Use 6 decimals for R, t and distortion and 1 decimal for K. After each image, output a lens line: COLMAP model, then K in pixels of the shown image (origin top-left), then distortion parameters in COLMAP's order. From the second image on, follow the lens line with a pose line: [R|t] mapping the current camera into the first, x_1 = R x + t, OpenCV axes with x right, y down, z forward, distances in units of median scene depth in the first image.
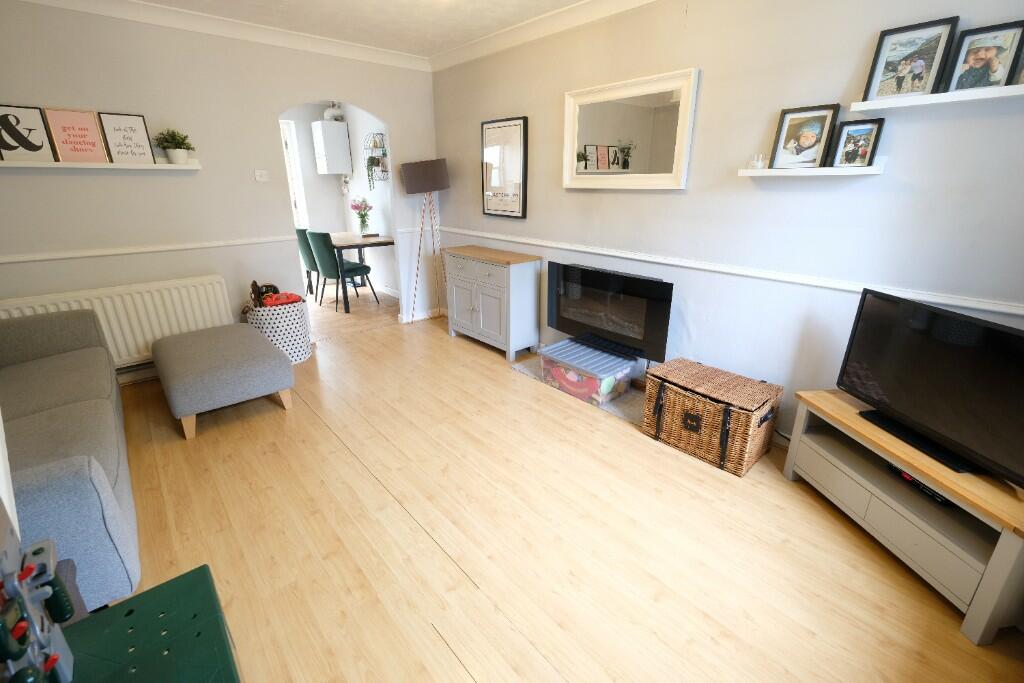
lens RADIAL K [[451.5, 0, 512.0], [0, 451.5, 341.5], [0, 0, 1]] dist [-0.000783, -0.000268]
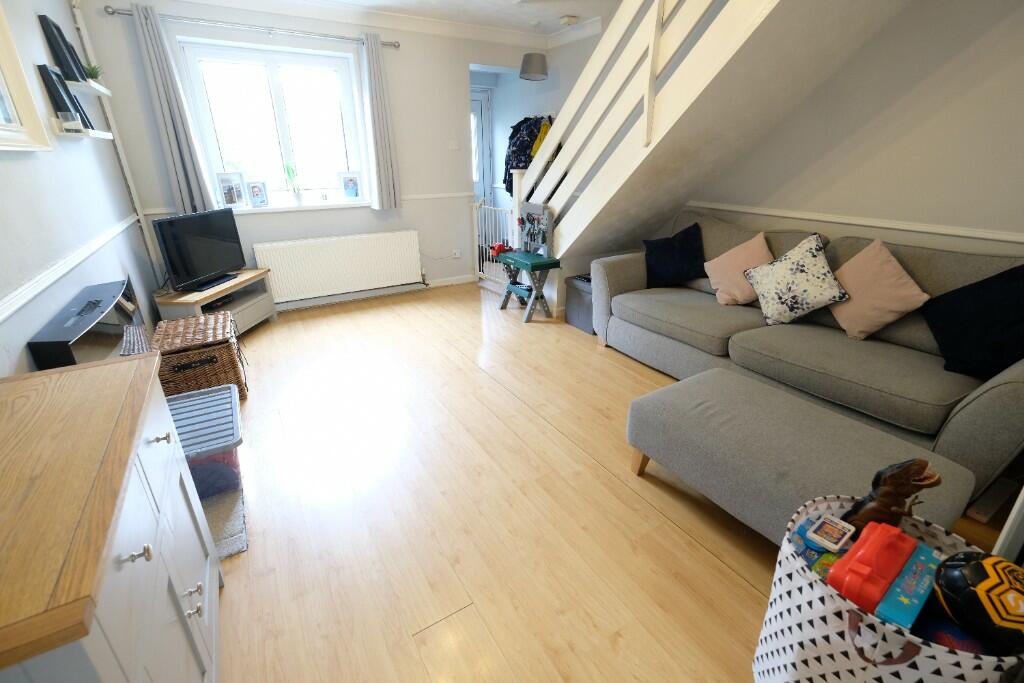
lens RADIAL K [[451.5, 0, 512.0], [0, 451.5, 341.5], [0, 0, 1]] dist [-0.000783, -0.000268]
pose [[-0.985450, -0.055581, 0.160623, -0.594918], [0.065378, 0.748363, 0.660060, -0.682067], [-0.156891, 0.660957, -0.733840, 2.054258]]
